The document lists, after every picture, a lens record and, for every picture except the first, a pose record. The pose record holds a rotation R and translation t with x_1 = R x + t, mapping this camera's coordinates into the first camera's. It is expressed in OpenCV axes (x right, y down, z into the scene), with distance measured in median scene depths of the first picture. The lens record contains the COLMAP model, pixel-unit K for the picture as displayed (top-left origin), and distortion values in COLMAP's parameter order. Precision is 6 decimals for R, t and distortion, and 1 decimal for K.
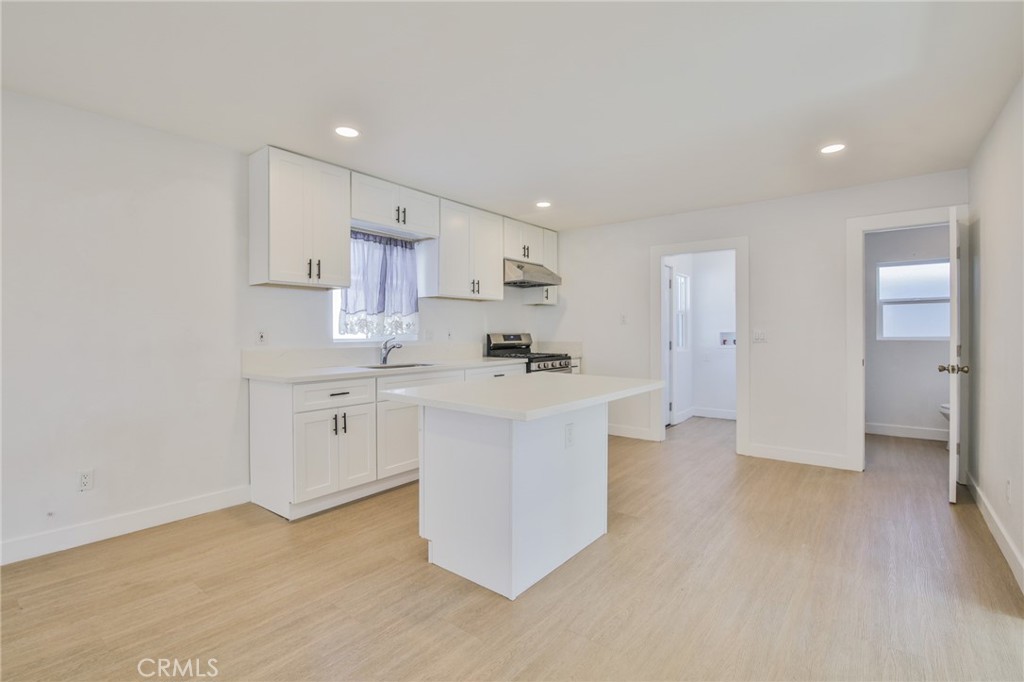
lens RADIAL K [[469.8, 0, 512.0], [0, 469.8, 333.9], [0, 0, 1]] dist [-0.012858, -0.001791]
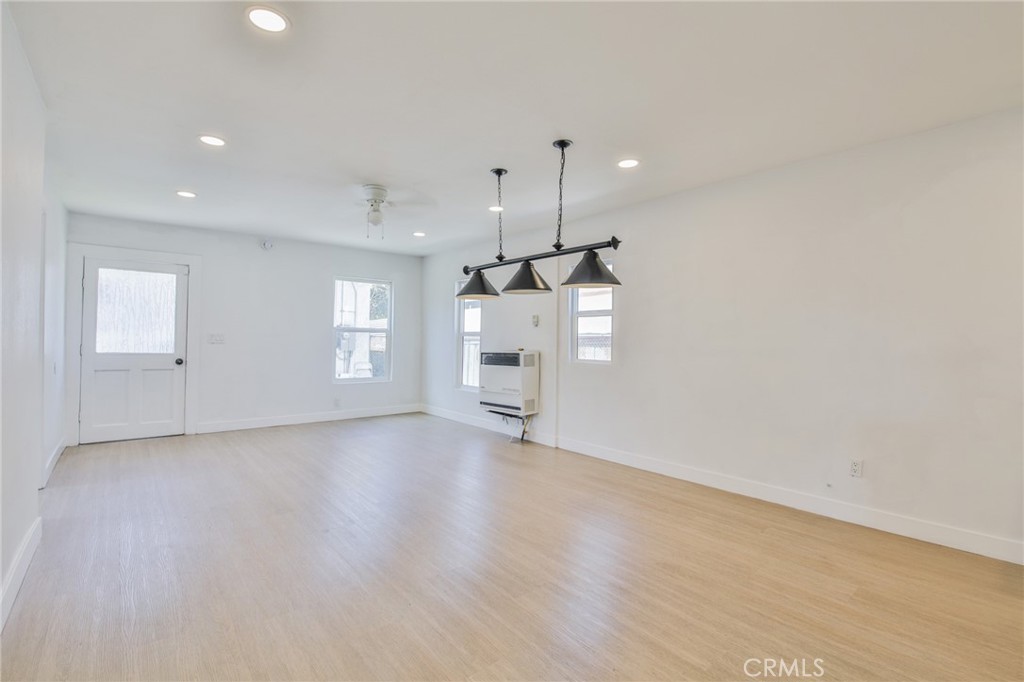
lens RADIAL K [[469.8, 0, 513.5], [0, 469.8, 343.9], [0, 0, 1]] dist [-0.012858, -0.001791]
pose [[-0.190527, 0.008178, -0.981648, 0.355617], [-0.013401, 0.999850, 0.010931, 0.007638], [0.981590, 0.015238, -0.190389, 0.368992]]
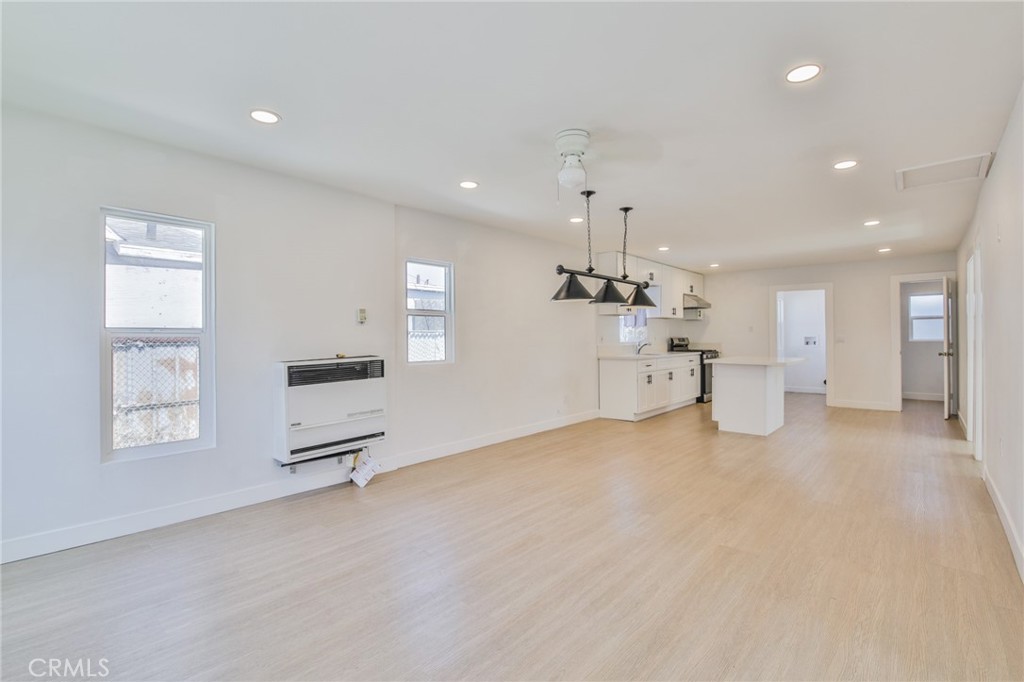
lens RADIAL K [[469.8, 0, 510.0], [0, 469.8, 336.0], [0, 0, 1]] dist [-0.012858, -0.001791]
pose [[0.998584, -0.001401, -0.053183, -0.697952], [0.001067, 0.999980, -0.006307, 0.004232], [0.053191, 0.006242, 0.998565, -0.929389]]
